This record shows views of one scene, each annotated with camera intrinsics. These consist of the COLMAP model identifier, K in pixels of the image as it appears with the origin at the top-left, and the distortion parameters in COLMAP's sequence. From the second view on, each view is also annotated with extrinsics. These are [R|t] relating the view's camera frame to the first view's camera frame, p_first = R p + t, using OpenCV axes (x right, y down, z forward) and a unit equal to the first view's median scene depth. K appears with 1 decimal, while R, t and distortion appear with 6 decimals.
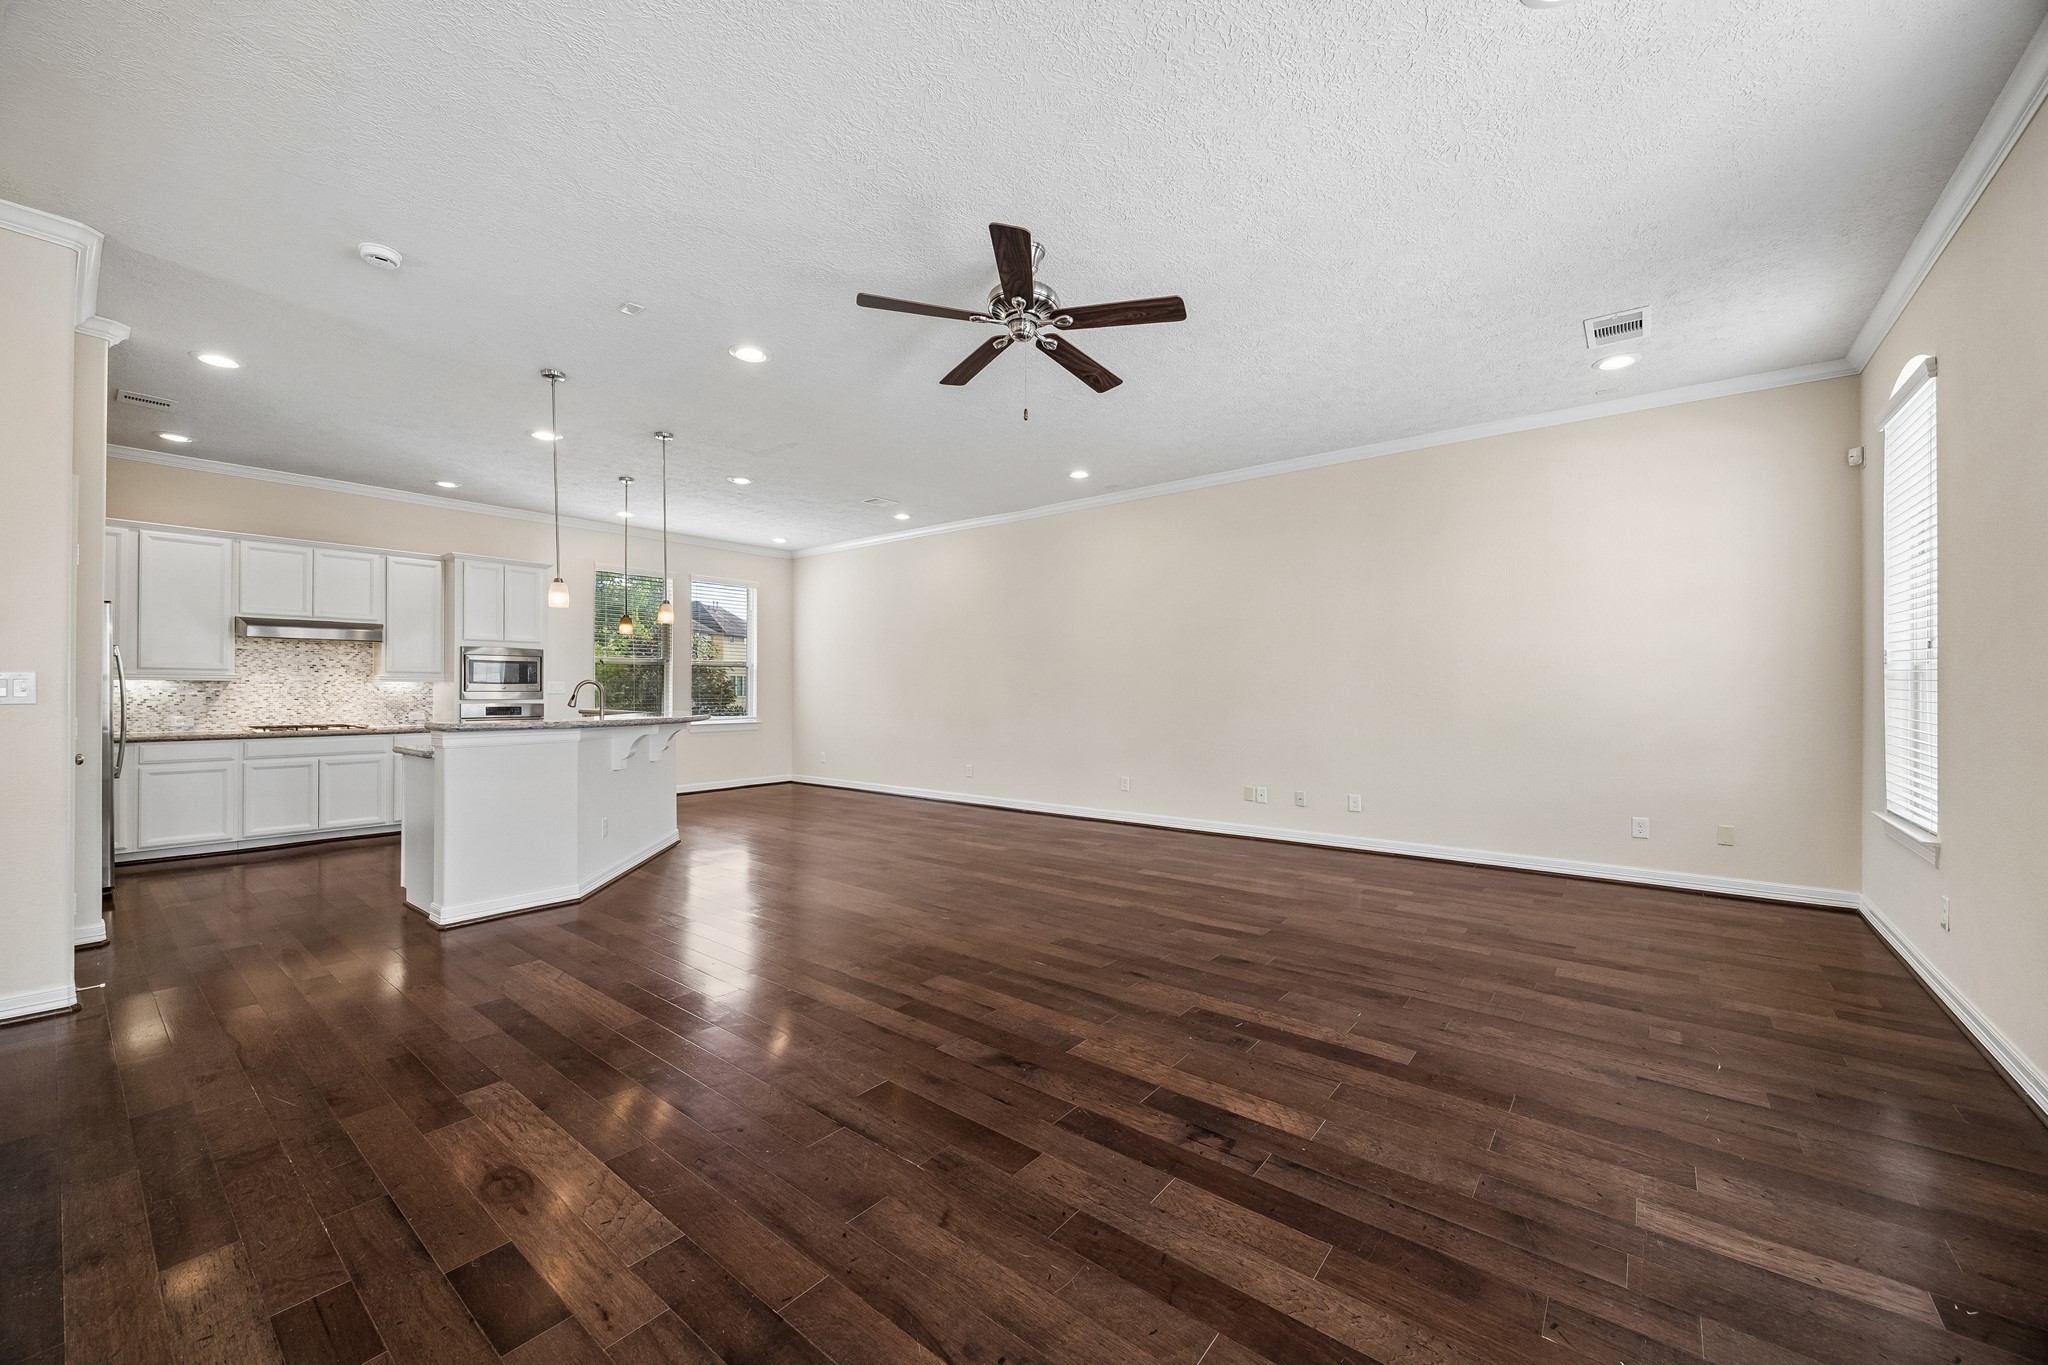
lens RADIAL K [[787.0, 0, 1024.0], [0, 787.0, 682.5], [0, 0, 1]] dist [-0.001794, -0.000278]
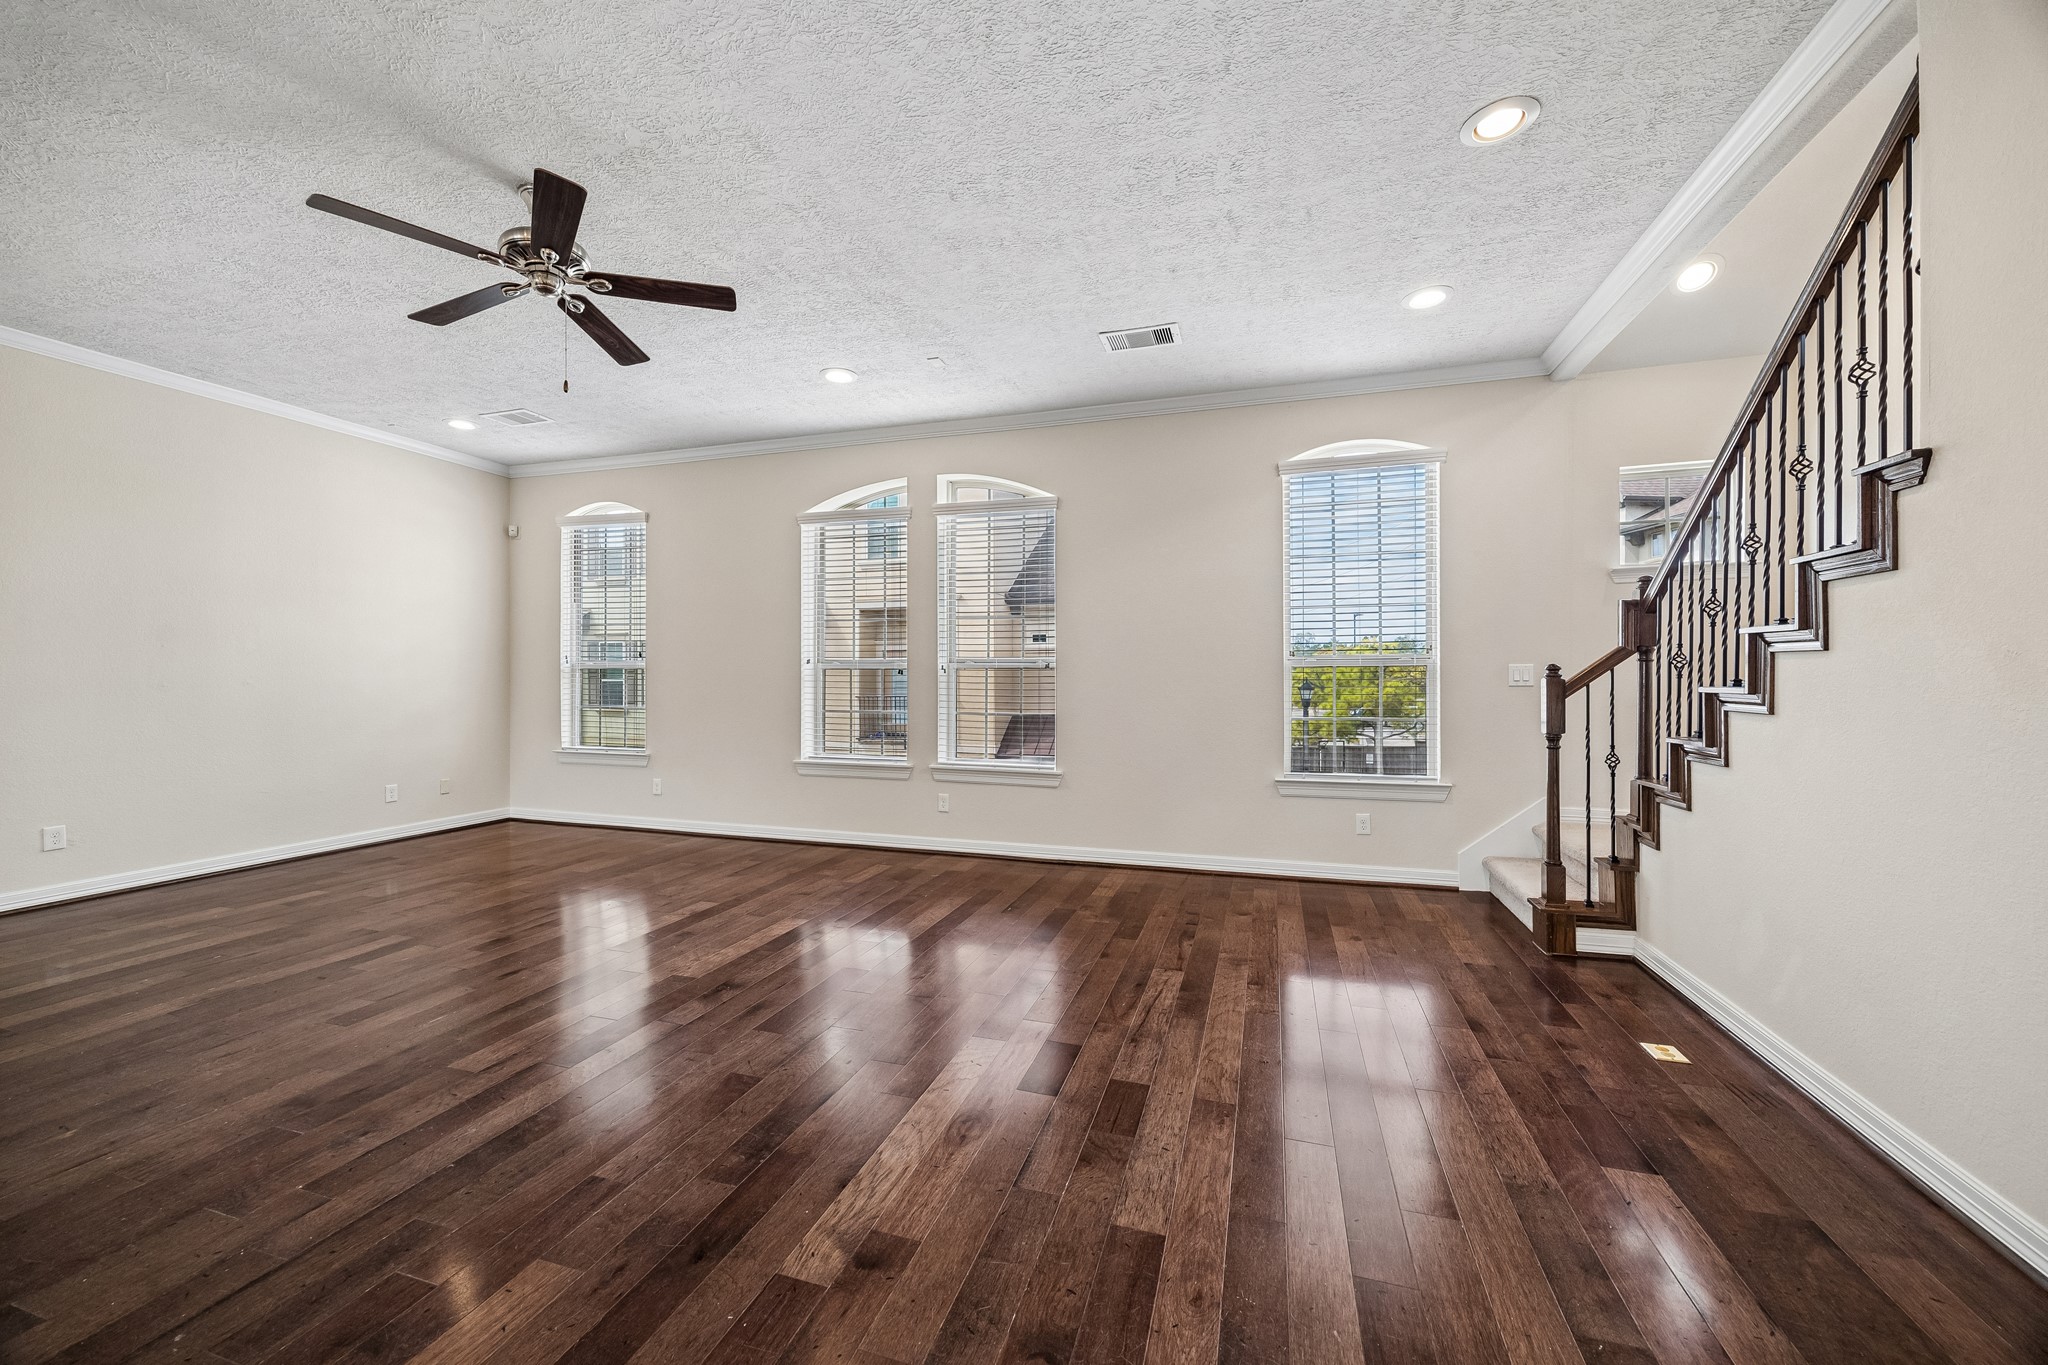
lens RADIAL K [[779.0, 0, 1025.5], [0, 779.0, 677.5], [0, 0, 1]] dist [-0.003027, -0.000244]
pose [[-0.362908, -0.000316, 0.931825, -0.543259], [-0.006568, 0.999976, -0.002219, 0.002679], [-0.931802, -0.006926, -0.362902, 0.421902]]
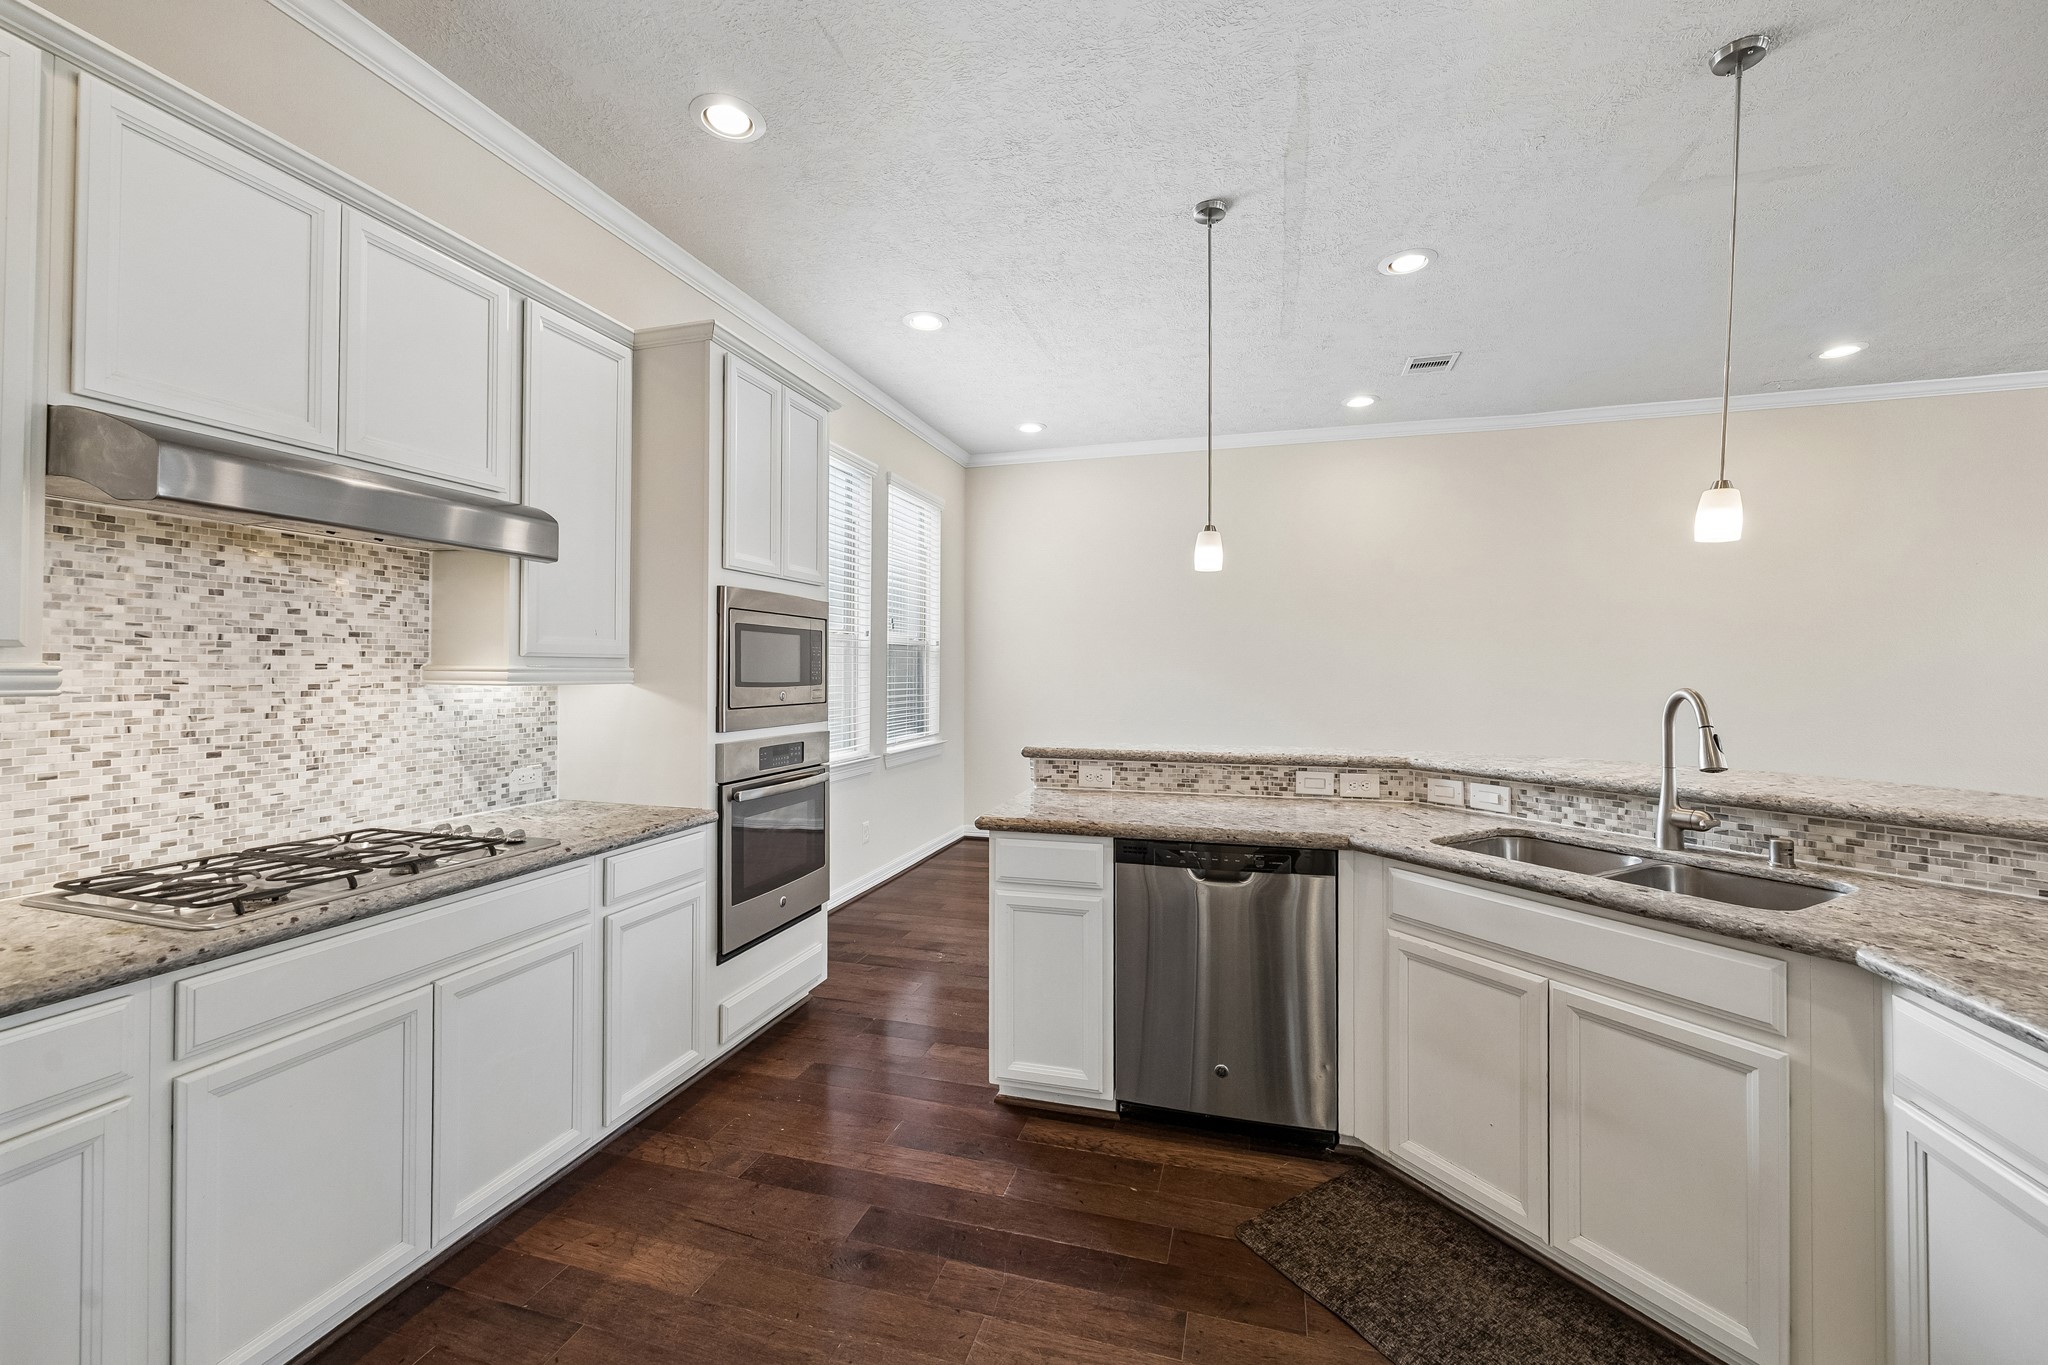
lens RADIAL K [[821.7, 0, 1023.0], [0, 821.7, 659.8], [0, 0, 1]] dist [0.000846, -0.000049]
pose [[0.924741, 0.004742, 0.380568, -0.842961], [-0.003086, 0.999983, -0.004960, -0.011828], [-0.380585, 0.003413, 0.924740, 0.685100]]
